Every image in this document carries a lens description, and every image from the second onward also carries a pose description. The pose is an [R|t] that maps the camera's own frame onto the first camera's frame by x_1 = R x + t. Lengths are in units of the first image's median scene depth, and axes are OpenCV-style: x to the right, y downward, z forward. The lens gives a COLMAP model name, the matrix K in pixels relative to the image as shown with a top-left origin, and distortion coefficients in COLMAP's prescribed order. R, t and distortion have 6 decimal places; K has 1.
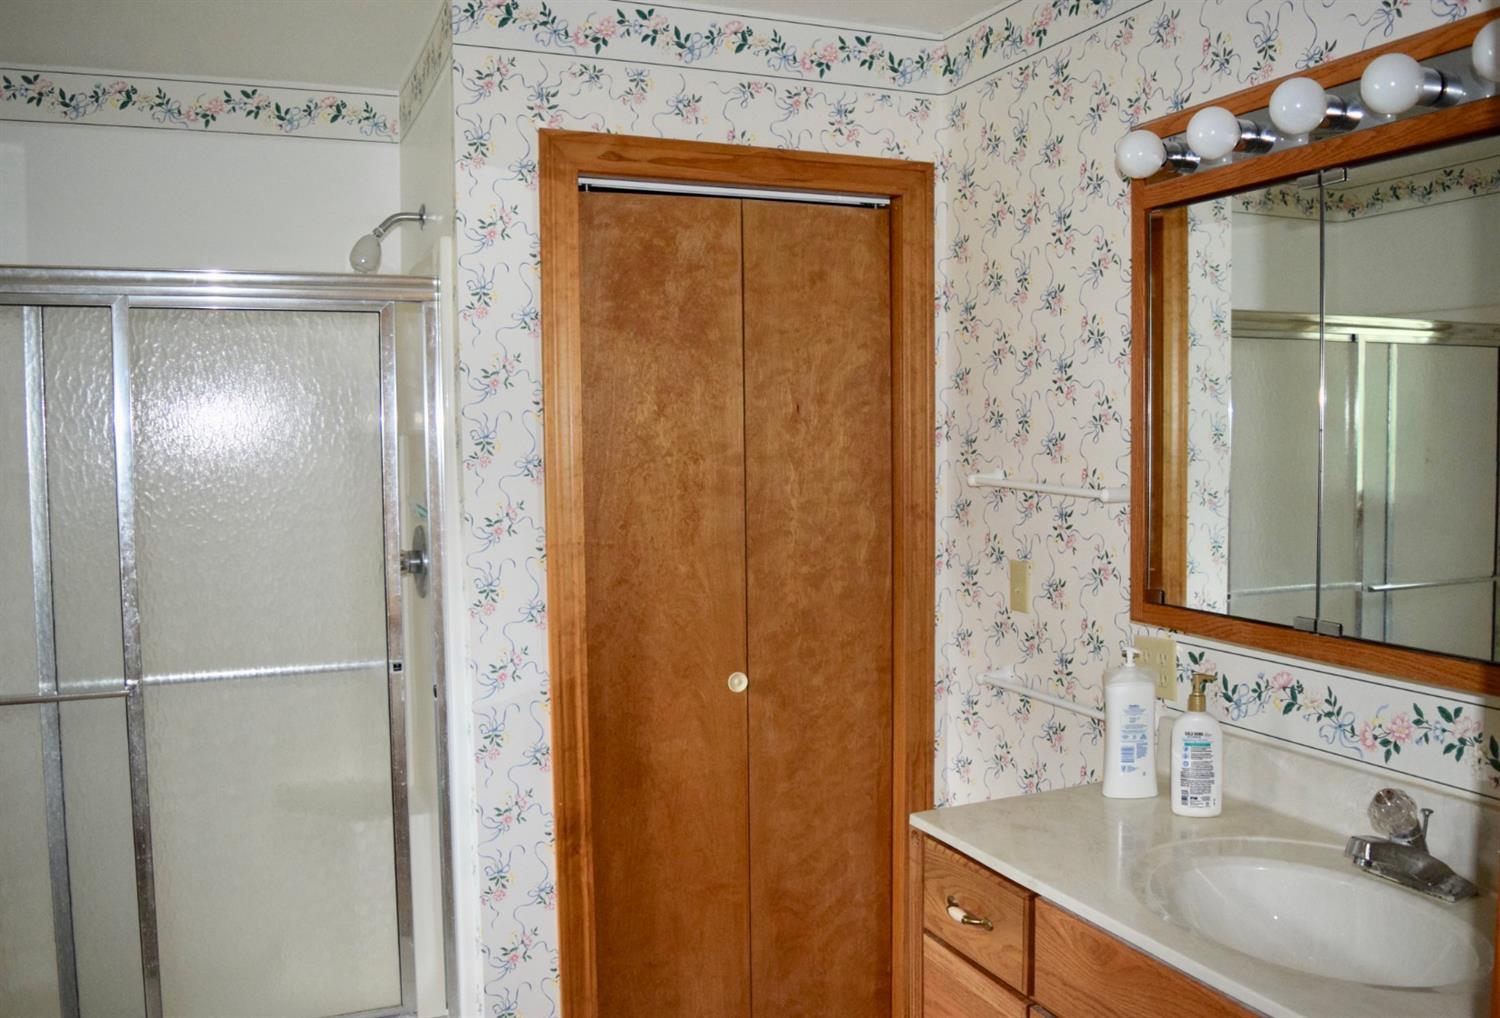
lens RADIAL K [[1183.0, 0, 750.0], [0, 1183.0, 509.0], [0, 0, 1]] dist [-0.120034, 0.007691]
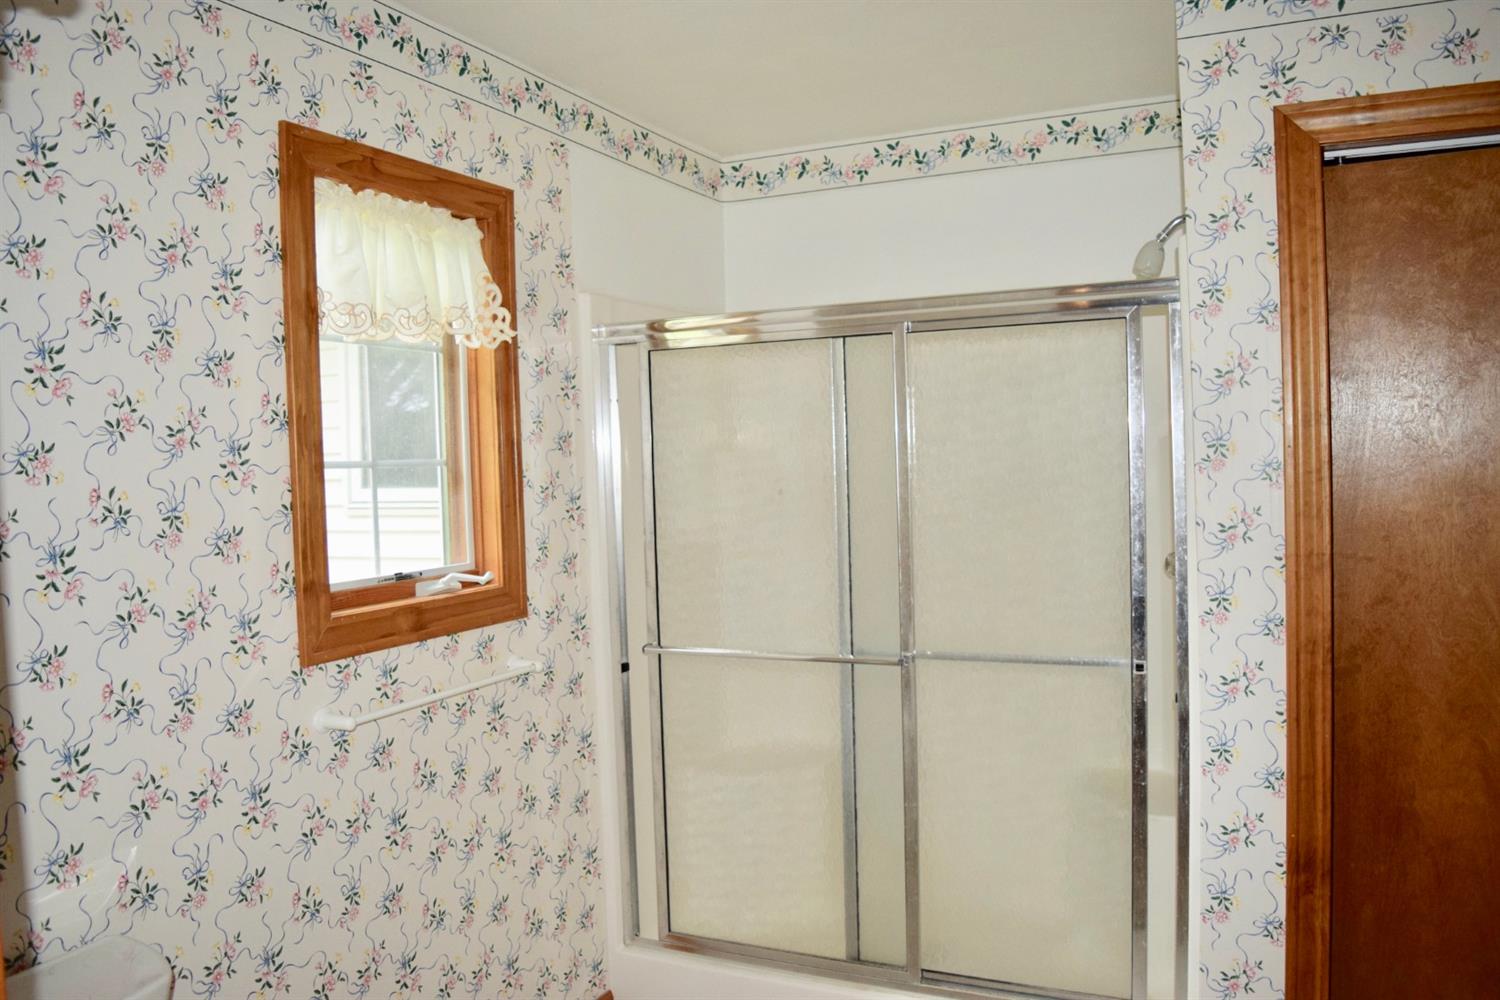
lens RADIAL K [[1136.7, 0, 750.0], [0, 1136.7, 500.0], [0, 0, 1]] dist [-0.096211, -0.008784]
pose [[0.641586, 0.016552, -0.766873, 0.221524], [-0.018065, 0.999816, 0.006466, -0.010068], [0.766839, 0.009705, 0.641767, 0.113483]]
